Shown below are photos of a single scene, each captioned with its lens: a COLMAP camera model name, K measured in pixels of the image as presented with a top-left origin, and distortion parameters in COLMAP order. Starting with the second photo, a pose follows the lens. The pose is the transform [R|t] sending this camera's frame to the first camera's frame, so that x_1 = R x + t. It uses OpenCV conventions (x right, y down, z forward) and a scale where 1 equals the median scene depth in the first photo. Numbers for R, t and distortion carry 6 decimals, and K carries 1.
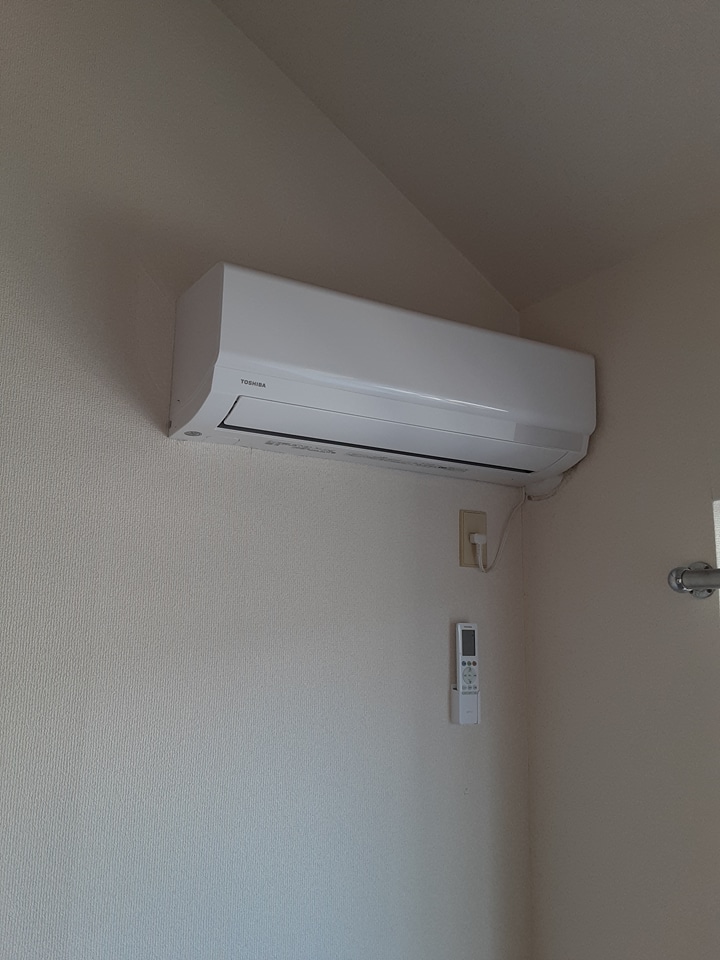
lens RADIAL K [[775.3, 0, 351.8], [0, 775.3, 477.9], [0, 0, 1]] dist [0.133239, -0.204652]
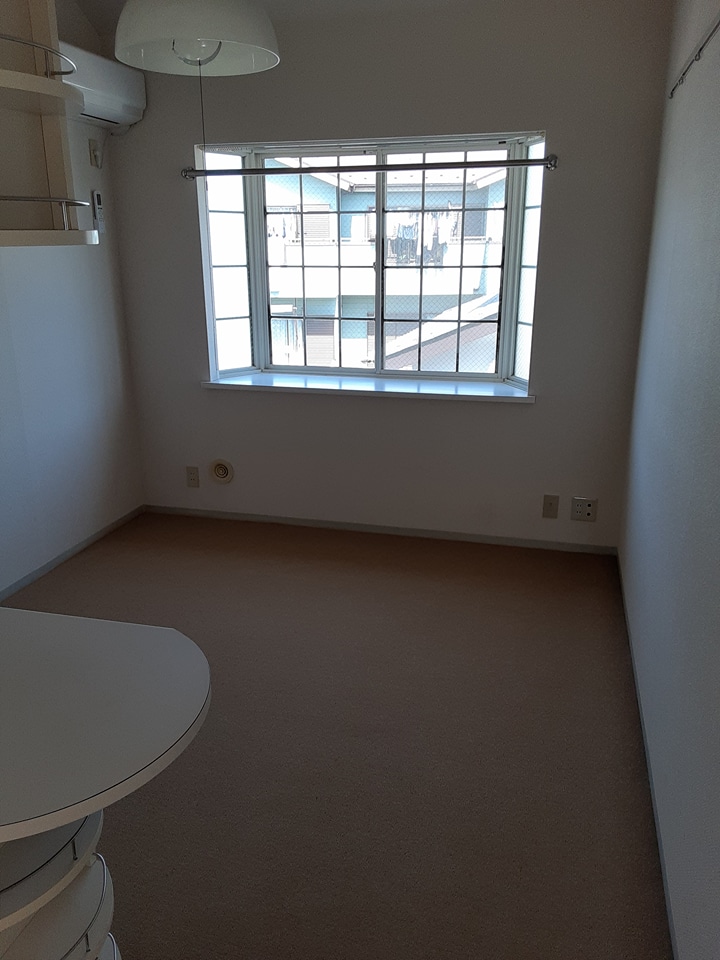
lens RADIAL K [[775.3, 0, 351.8], [0, 775.3, 477.9], [0, 0, 1]] dist [0.133239, -0.204652]
pose [[0.694089, -0.230730, 0.681912, -1.171080], [-0.107076, 0.903620, 0.414735, -0.108834], [-0.711882, -0.360879, 0.602487, -1.339267]]
